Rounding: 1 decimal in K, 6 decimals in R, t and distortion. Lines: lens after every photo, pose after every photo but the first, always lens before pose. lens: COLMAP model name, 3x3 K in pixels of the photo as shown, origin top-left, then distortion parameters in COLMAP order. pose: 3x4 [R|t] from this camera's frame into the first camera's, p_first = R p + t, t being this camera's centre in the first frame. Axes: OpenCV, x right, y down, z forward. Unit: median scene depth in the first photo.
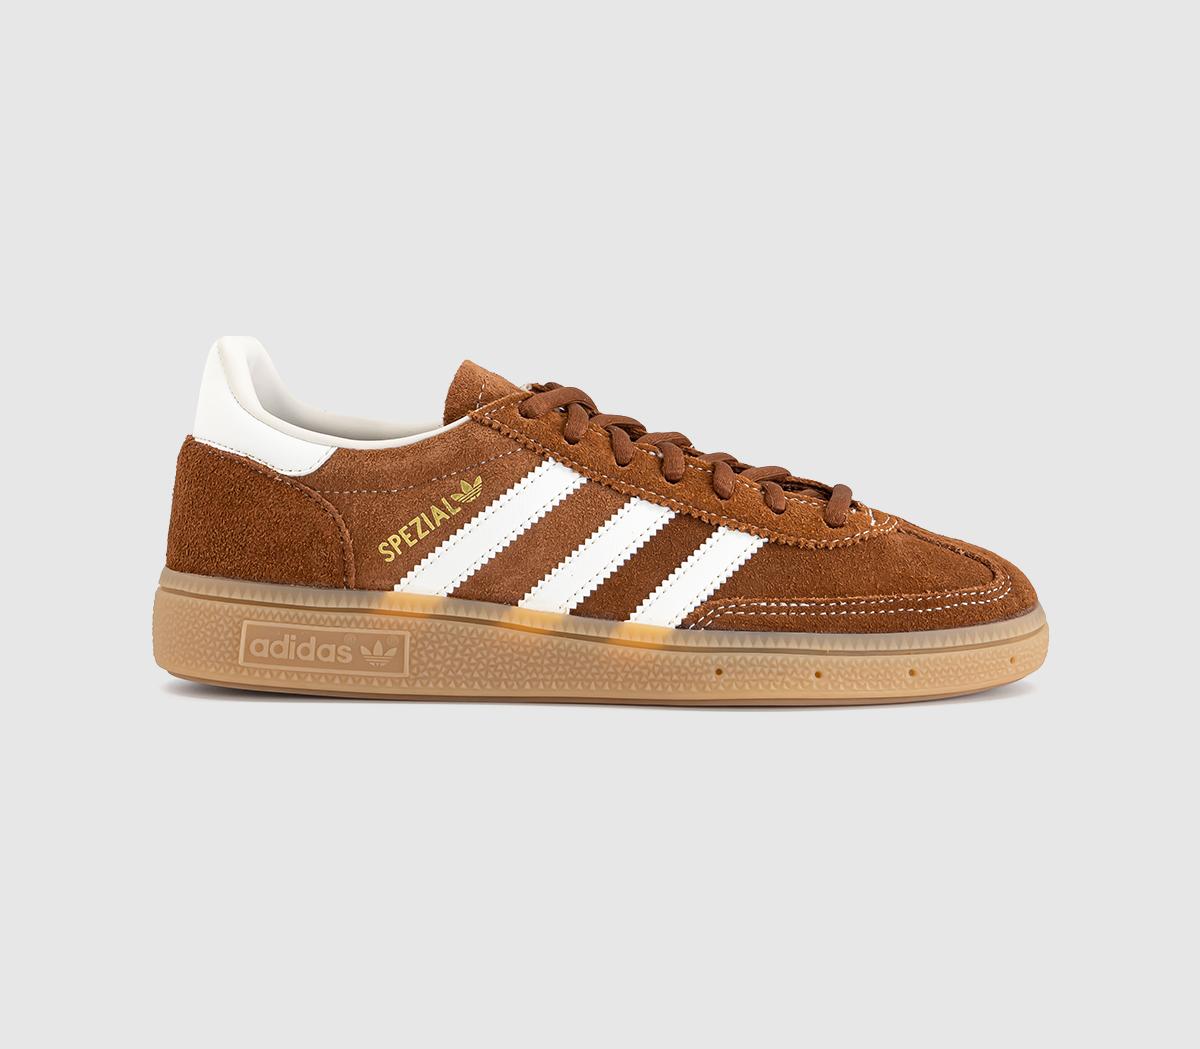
lens RADIAL K [[2360.9, 0, 599.3], [0, 2360.9, 342.3], [0, 0, 1]] dist [0.025860, 0.042137]
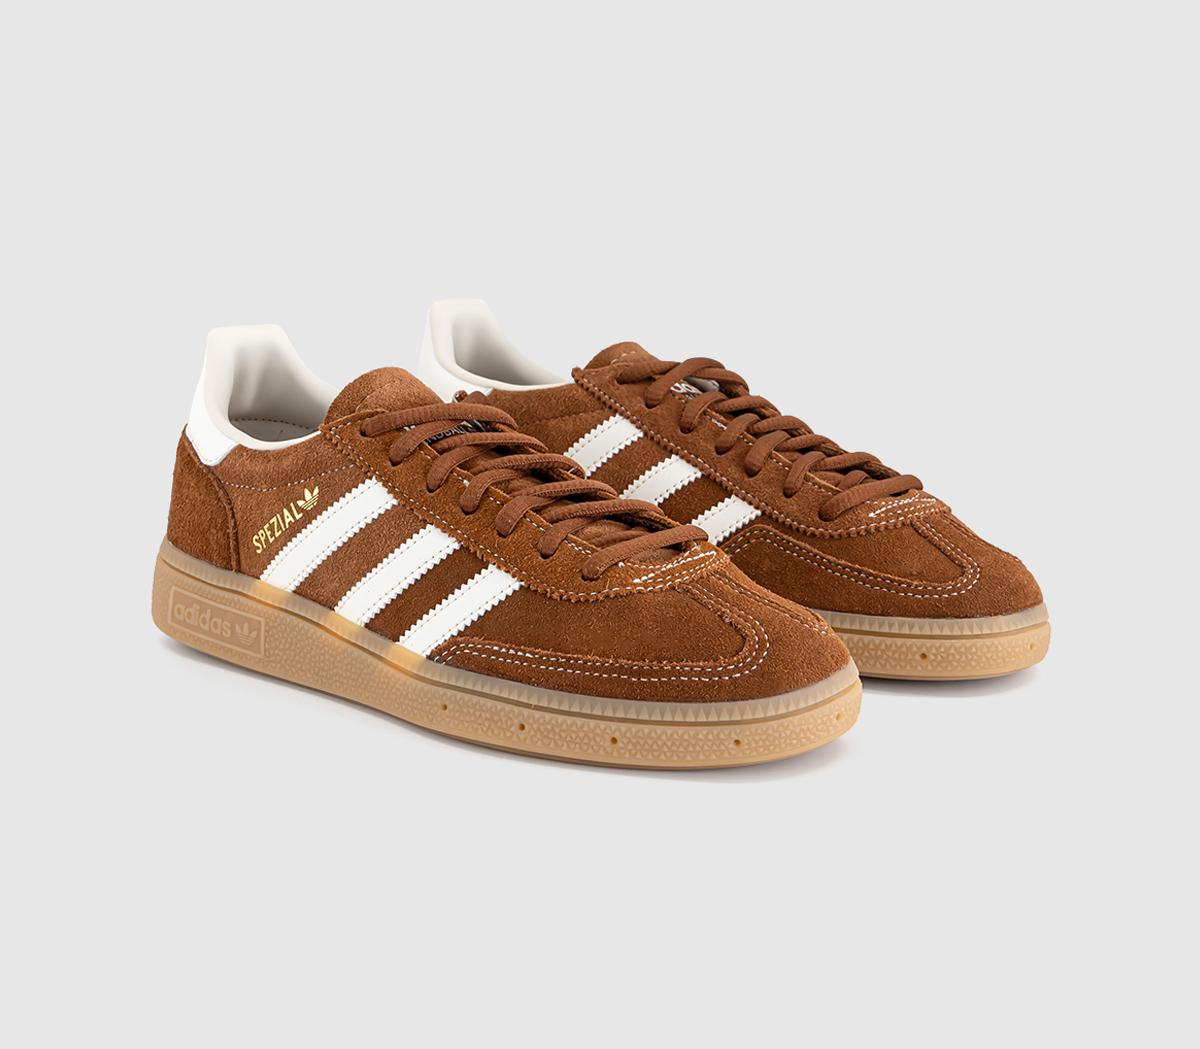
lens RADIAL K [[2360.9, 0, 599.3], [0, 2360.9, 342.3], [0, 0, 1]] dist [0.025860, 0.042137]
pose [[0.791187, 0.084487, -0.605710, 0.700237], [-0.009588, 0.992004, 0.125845, -0.145980], [0.611499, -0.093760, 0.785670, 0.238991]]
